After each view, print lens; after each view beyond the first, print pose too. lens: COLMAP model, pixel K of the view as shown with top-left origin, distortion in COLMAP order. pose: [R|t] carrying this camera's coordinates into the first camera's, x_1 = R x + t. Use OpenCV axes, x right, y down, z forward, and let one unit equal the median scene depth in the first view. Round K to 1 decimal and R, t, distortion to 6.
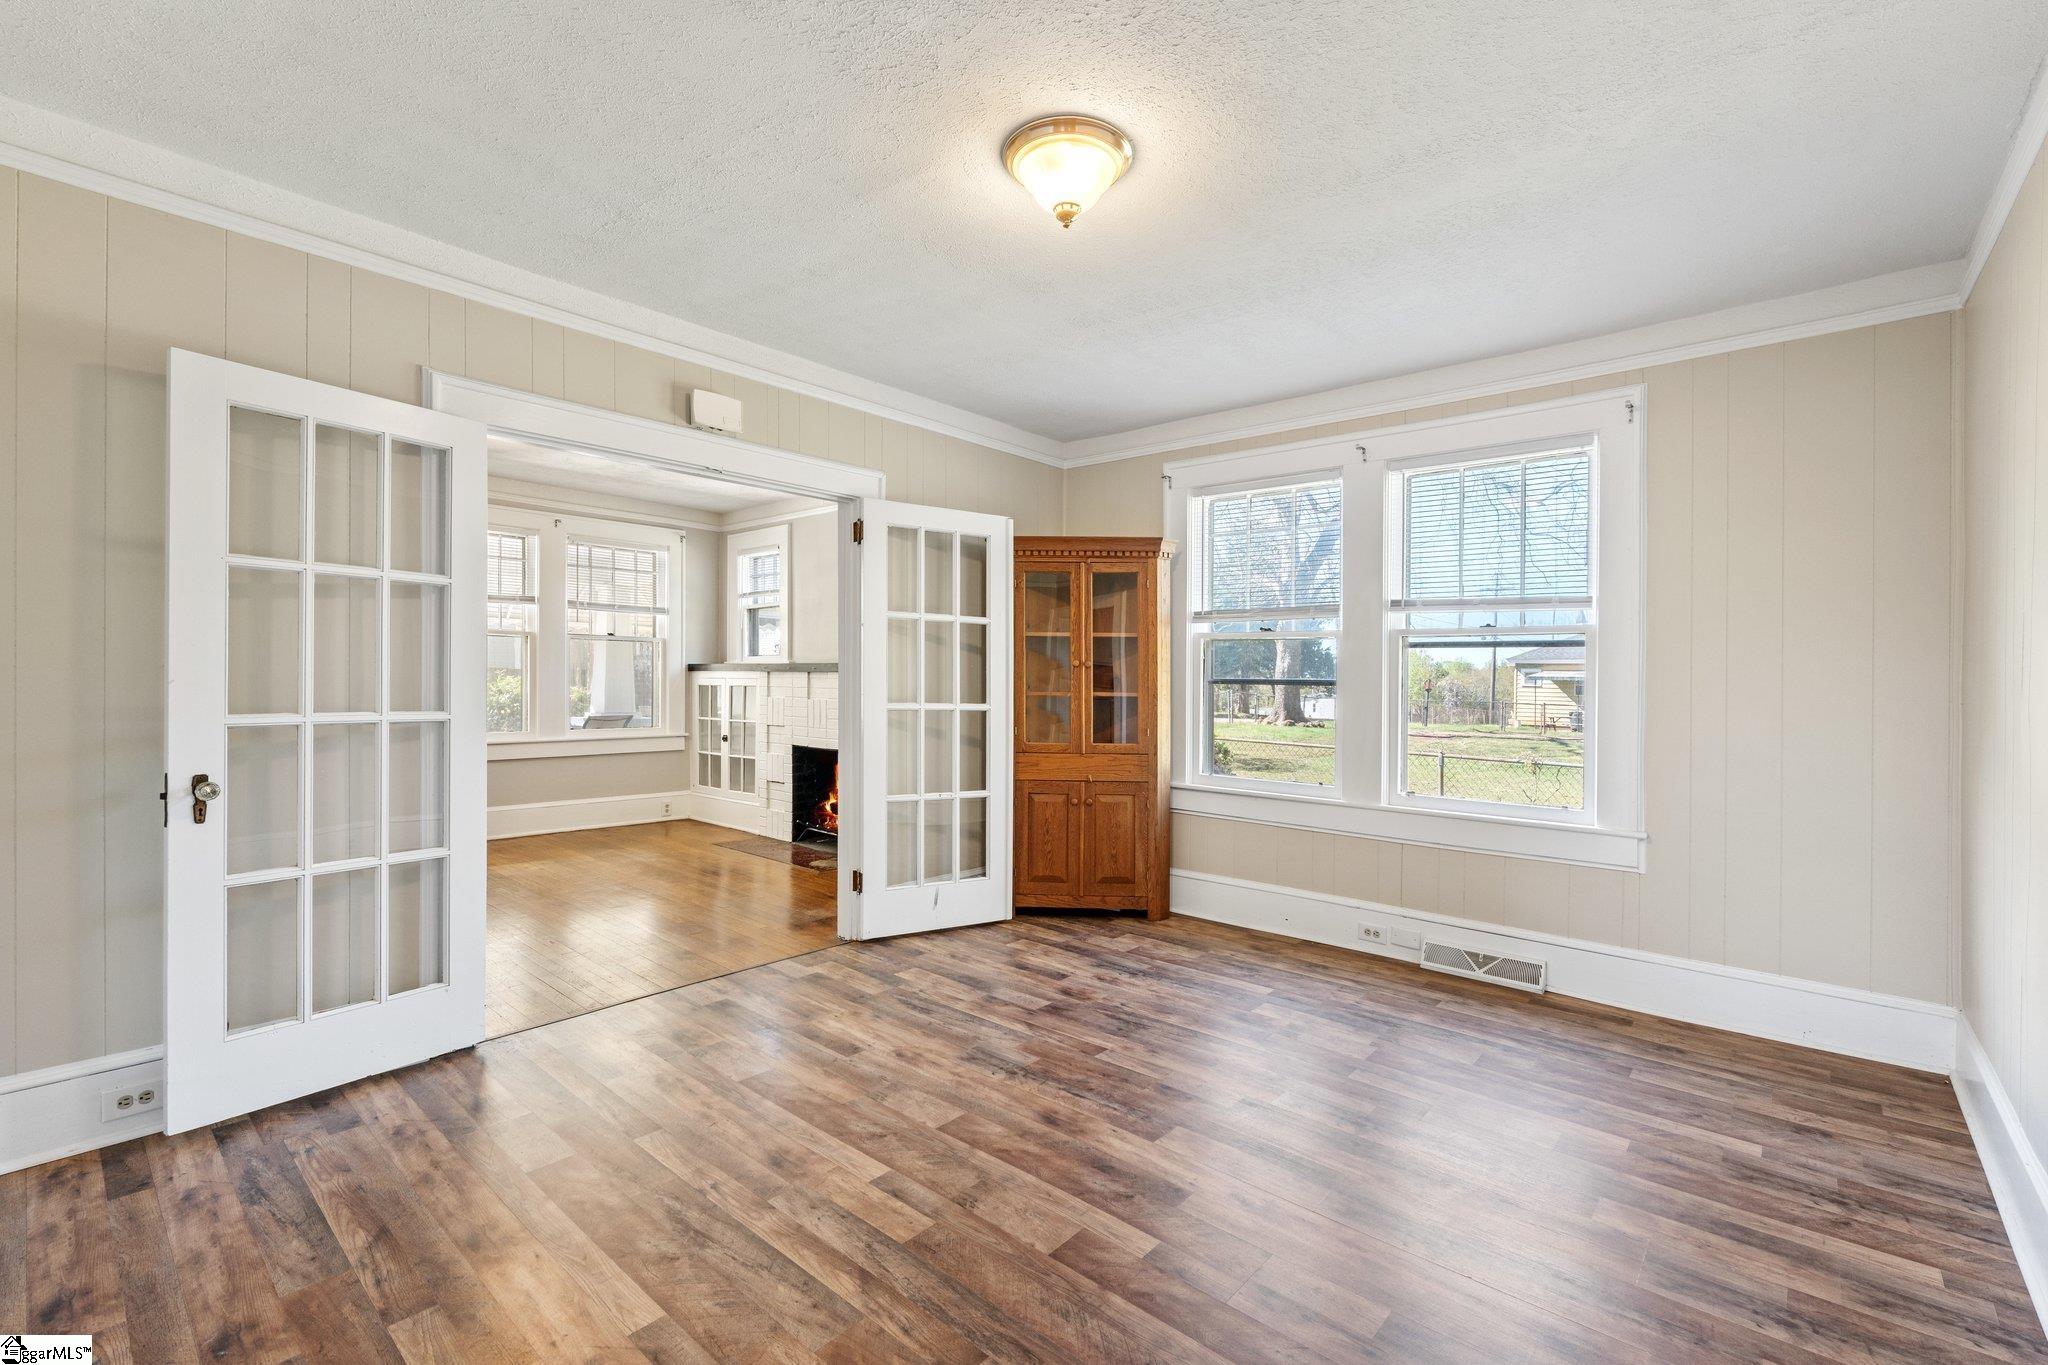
lens RADIAL K [[892.8, 0, 1025.4], [0, 892.8, 678.9], [0, 0, 1]] dist [-0.004047, -0.000348]
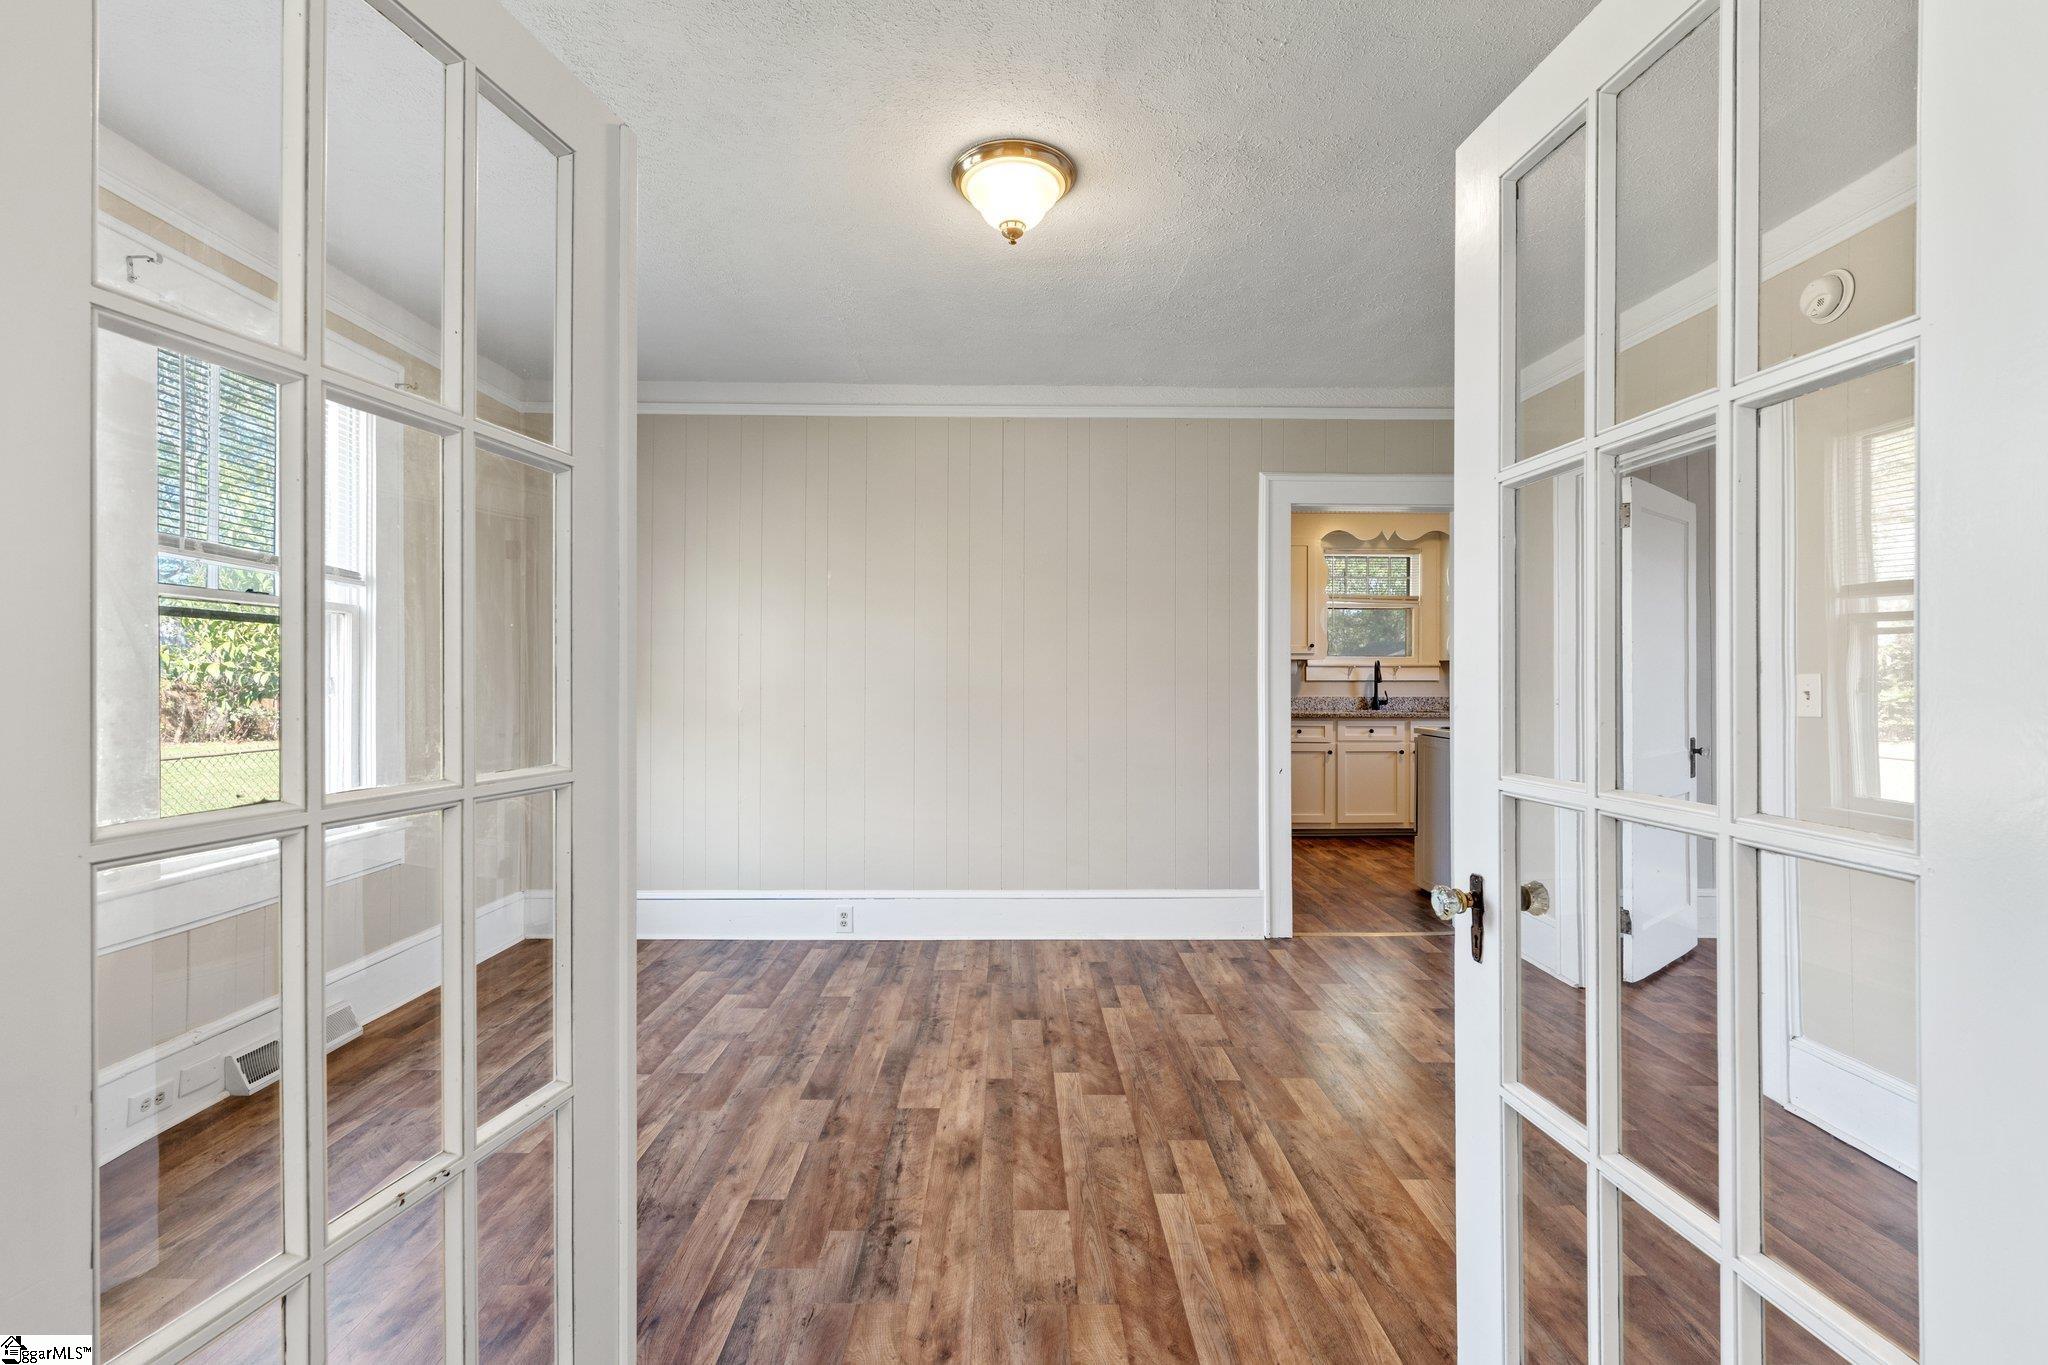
lens RADIAL K [[892.8, 0, 1022.9], [0, 892.8, 678.0], [0, 0, 1]] dist [-0.004047, -0.000348]
pose [[-0.669130, -0.015147, 0.742991, -0.619803], [-0.014335, 0.999869, 0.007473, -0.008067], [-0.743007, -0.005650, -0.669259, 1.427601]]
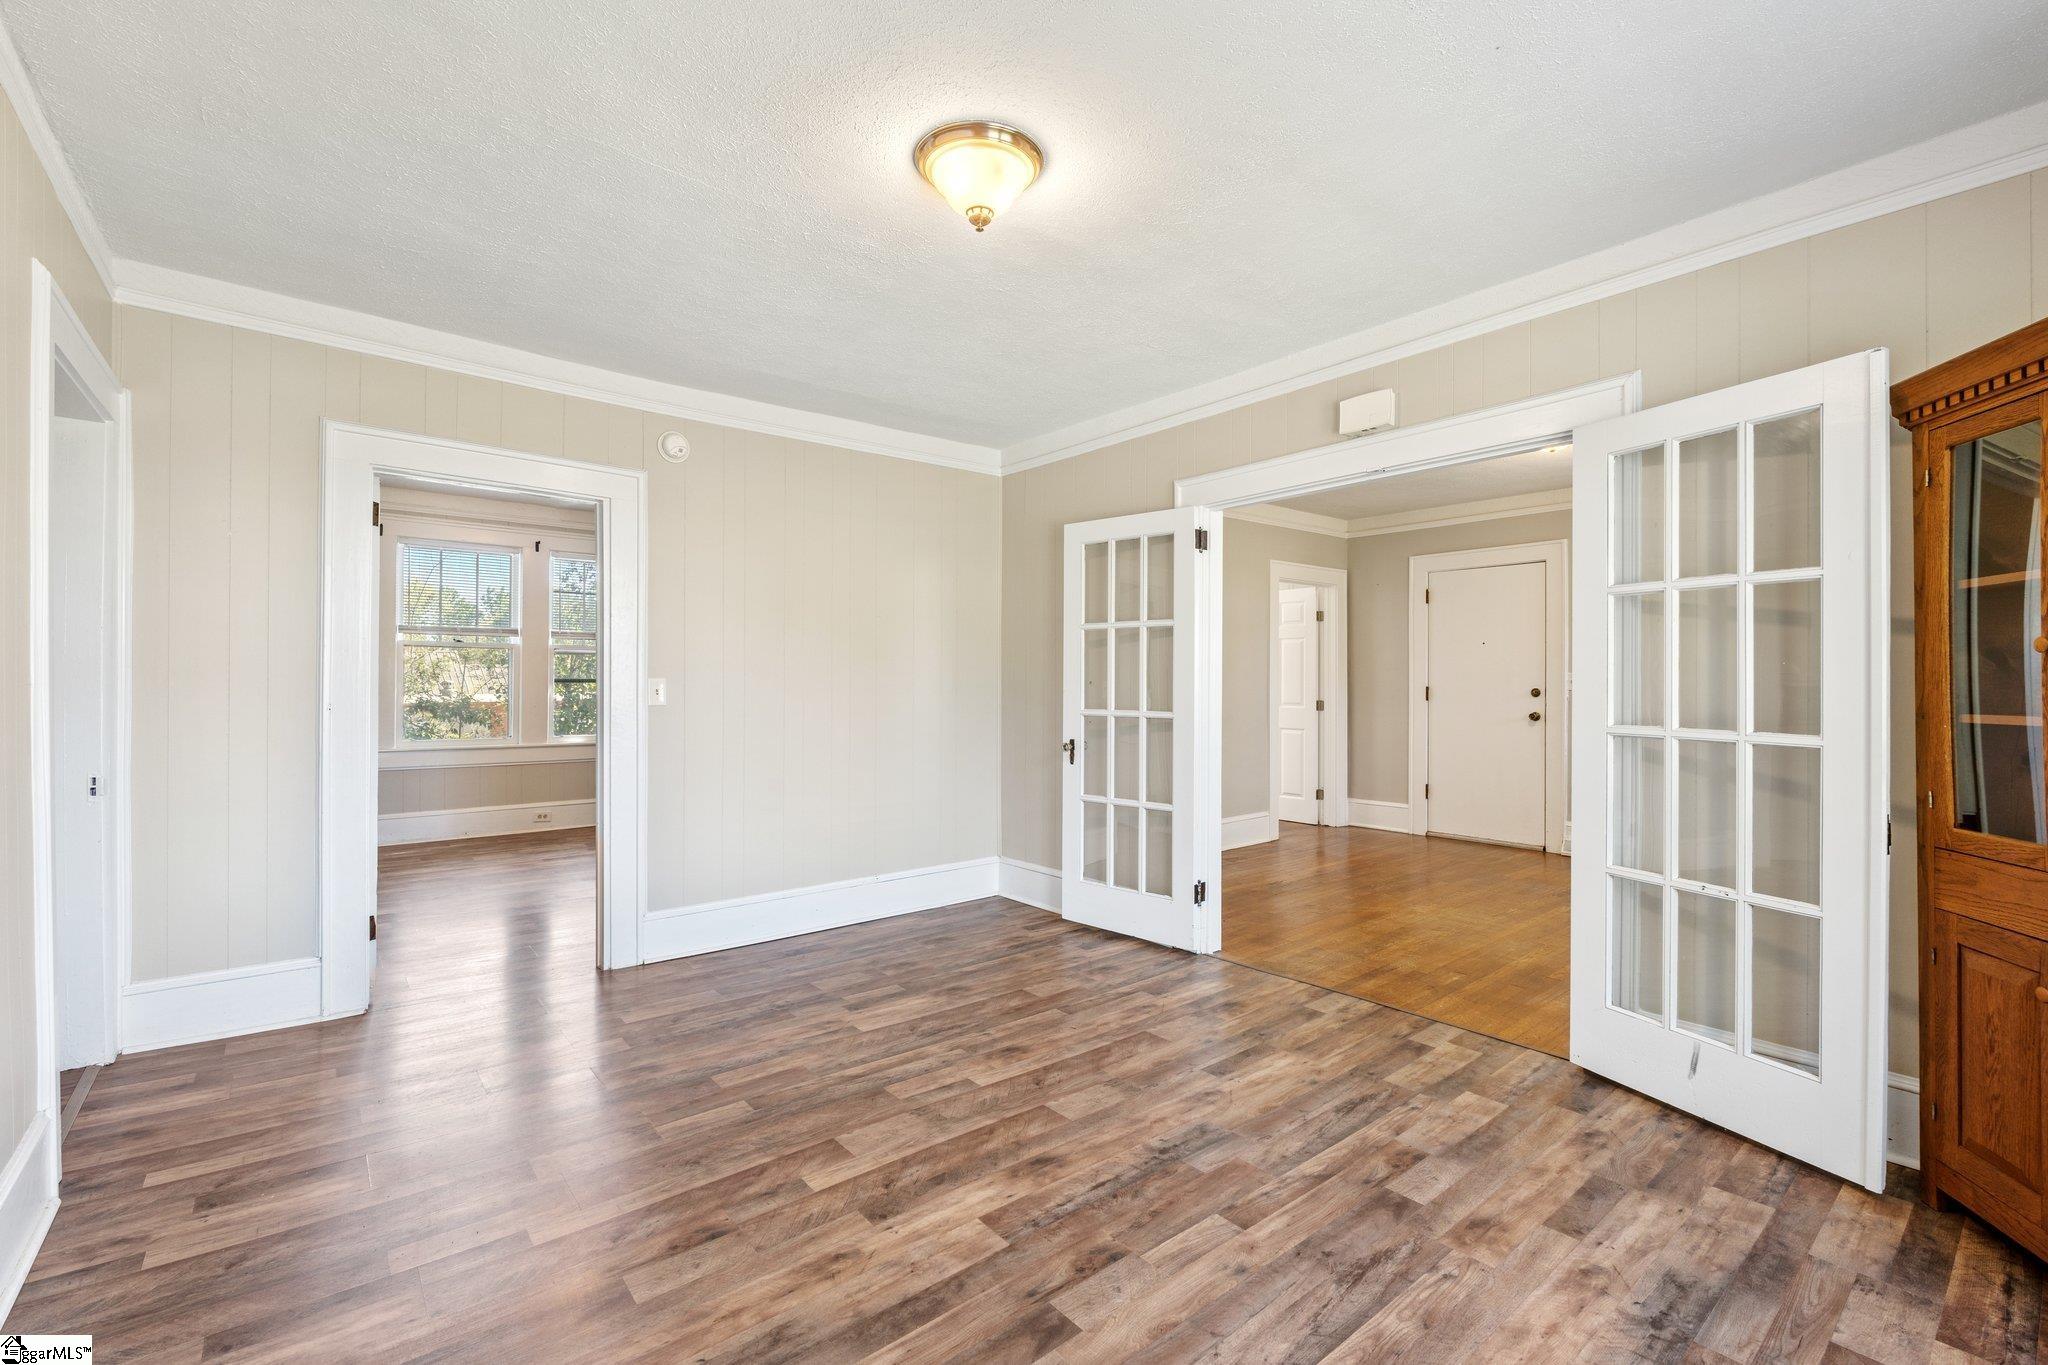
lens RADIAL K [[892.8, 0, 1020.6], [0, 892.8, 690.2], [0, 0, 1]] dist [-0.004047, -0.000348]
pose [[-0.170609, -0.007251, -0.985312, 0.859295], [-0.003450, 0.999971, -0.006762, 0.011250], [0.985333, 0.002246, -0.170629, 1.027982]]
